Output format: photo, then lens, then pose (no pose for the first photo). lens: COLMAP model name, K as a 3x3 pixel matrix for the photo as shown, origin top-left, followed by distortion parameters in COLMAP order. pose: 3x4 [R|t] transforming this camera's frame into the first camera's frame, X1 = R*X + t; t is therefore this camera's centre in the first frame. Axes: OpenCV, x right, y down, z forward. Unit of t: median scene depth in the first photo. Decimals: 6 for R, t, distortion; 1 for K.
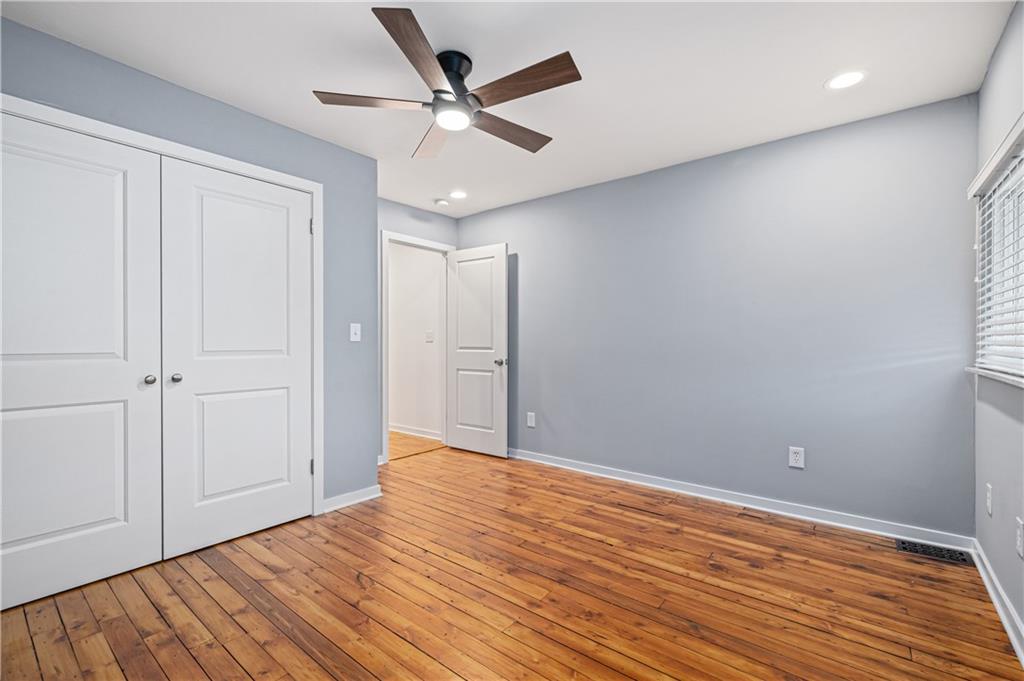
lens RADIAL K [[441.7, 0, 513.8], [0, 441.7, 344.4], [0, 0, 1]] dist [0.001788, -0.001223]
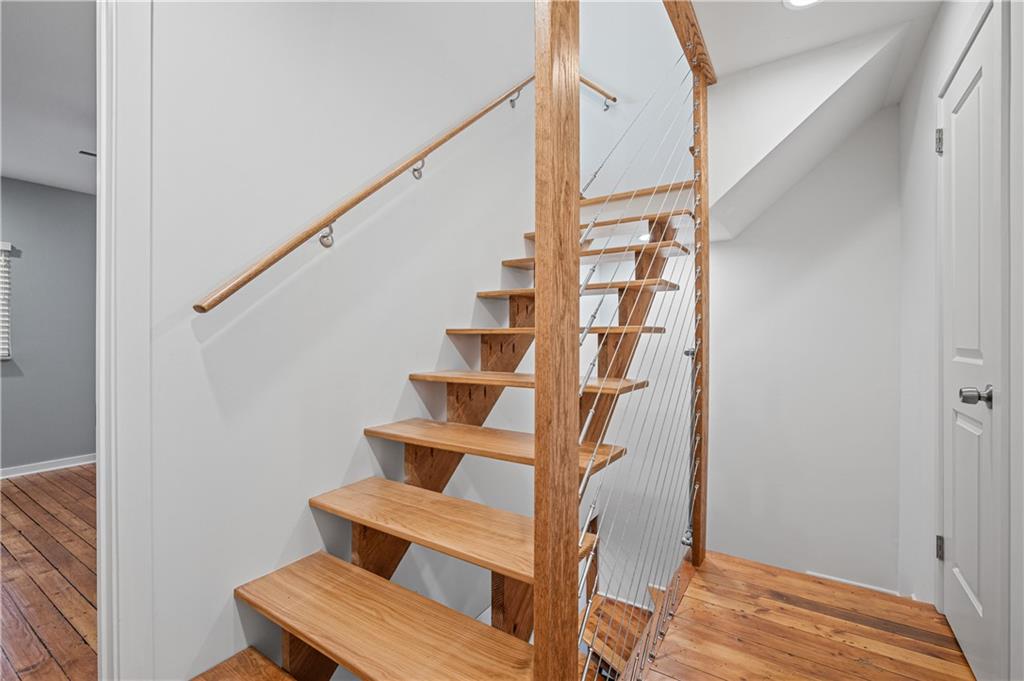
lens RADIAL K [[441.7, 0, 512.9], [0, 441.7, 338.9], [0, 0, 1]] dist [0.001788, -0.001223]
pose [[-0.995432, -0.001021, -0.095463, -0.936804], [-0.001453, 0.999989, 0.004456, -0.016581], [0.095457, 0.004574, -0.995423, 2.362843]]
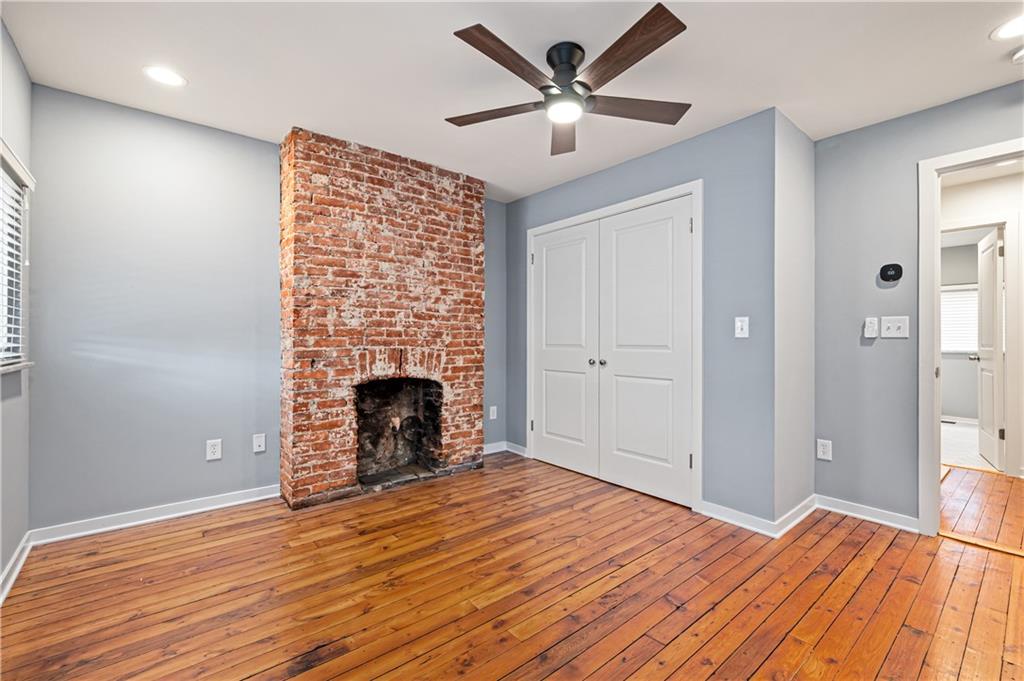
lens RADIAL K [[441.7, 0, 514.9], [0, 441.7, 336.7], [0, 0, 1]] dist [0.001788, -0.001223]
pose [[-0.201621, -0.004821, -0.979452, 0.784463], [-0.008323, 0.999960, -0.003208, -0.003552], [0.979428, 0.007505, -0.201653, 1.011201]]
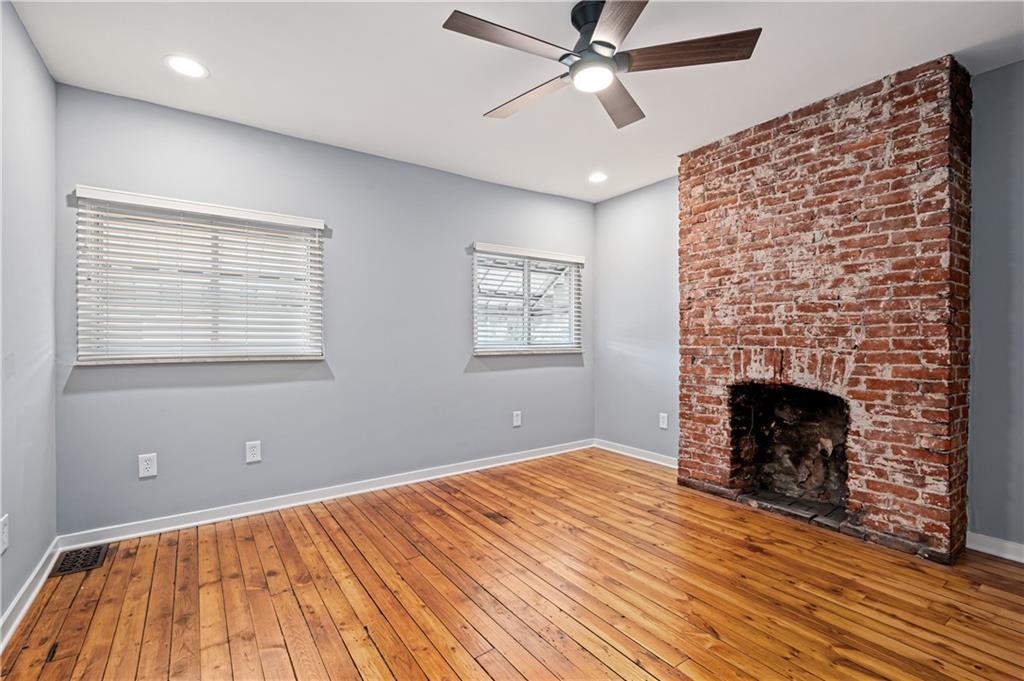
lens RADIAL K [[461.1, 0, 509.2], [0, 461.1, 337.7], [0, 0, 1]] dist [0.001973, 0.000311]
pose [[-0.956459, 0.001916, 0.291860, -0.226190], [0.003218, 0.999987, 0.003982, -0.004872], [-0.291848, 0.004748, -0.956453, 1.770027]]
